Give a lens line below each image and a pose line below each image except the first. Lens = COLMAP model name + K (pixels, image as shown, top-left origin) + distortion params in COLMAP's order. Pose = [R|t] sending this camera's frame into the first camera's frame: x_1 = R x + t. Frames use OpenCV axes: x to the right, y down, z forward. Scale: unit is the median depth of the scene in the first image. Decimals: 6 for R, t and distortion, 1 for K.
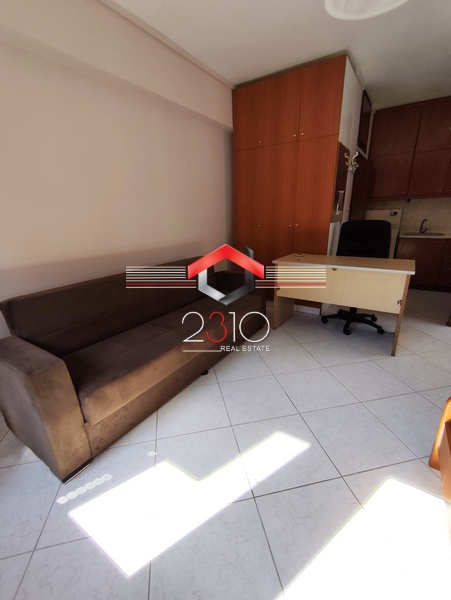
lens RADIAL K [[265.1, 0, 225.3], [0, 265.1, 305.9], [0, 0, 1]] dist [-0.001978, 0.001283]
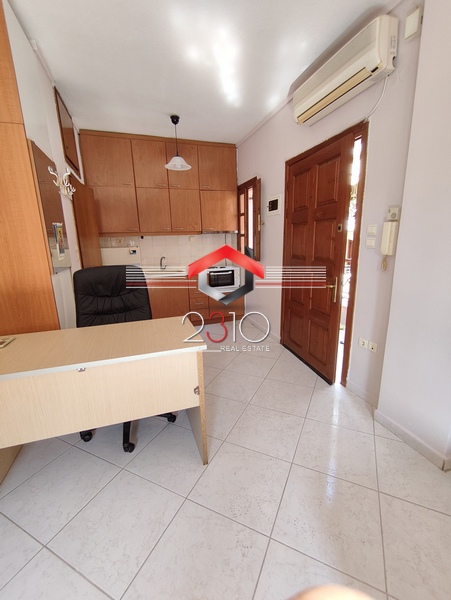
lens RADIAL K [[265.1, 0, 223.8], [0, 265.1, 306.2], [0, 0, 1]] dist [-0.001978, 0.001283]
pose [[0.615905, -0.181147, 0.766711, 0.161838], [0.264916, 0.964155, 0.014987, -0.147182], [-0.741944, 0.193884, 0.641817, 0.339730]]
